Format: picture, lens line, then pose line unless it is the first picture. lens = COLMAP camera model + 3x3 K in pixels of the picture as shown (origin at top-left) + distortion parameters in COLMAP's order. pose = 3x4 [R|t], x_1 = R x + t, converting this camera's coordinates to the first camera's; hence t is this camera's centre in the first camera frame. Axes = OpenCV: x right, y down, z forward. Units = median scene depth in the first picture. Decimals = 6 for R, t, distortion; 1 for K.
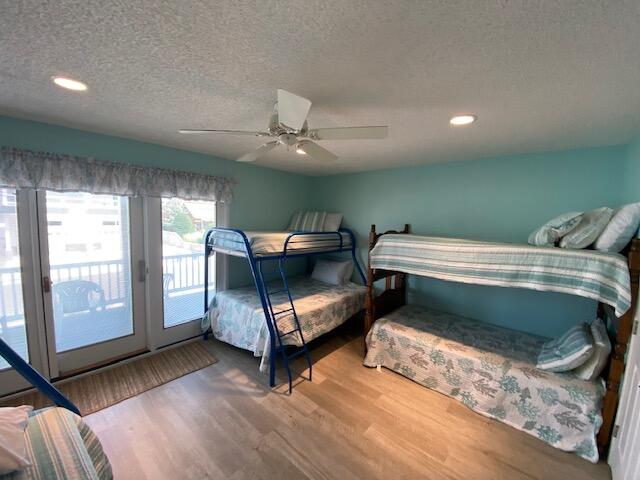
lens RADIAL K [[259.3, 0, 320.0], [0, 259.3, 240.0], [0, 0, 1]] dist [0.032689, -0.027583]
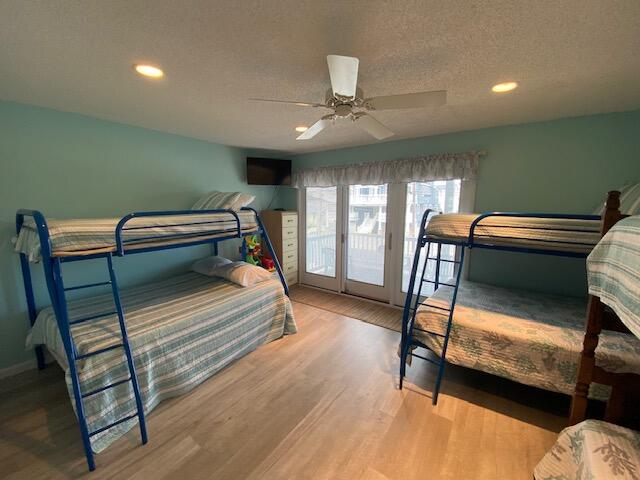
lens RADIAL K [[259.3, 0, 320.0], [0, 259.3, 240.0], [0, 0, 1]] dist [0.032689, -0.027583]
pose [[0.111750, 0.105894, -0.988078, 0.565639], [-0.098105, 0.990624, 0.095072, 0.022327], [0.988882, 0.086311, 0.121091, 0.484084]]
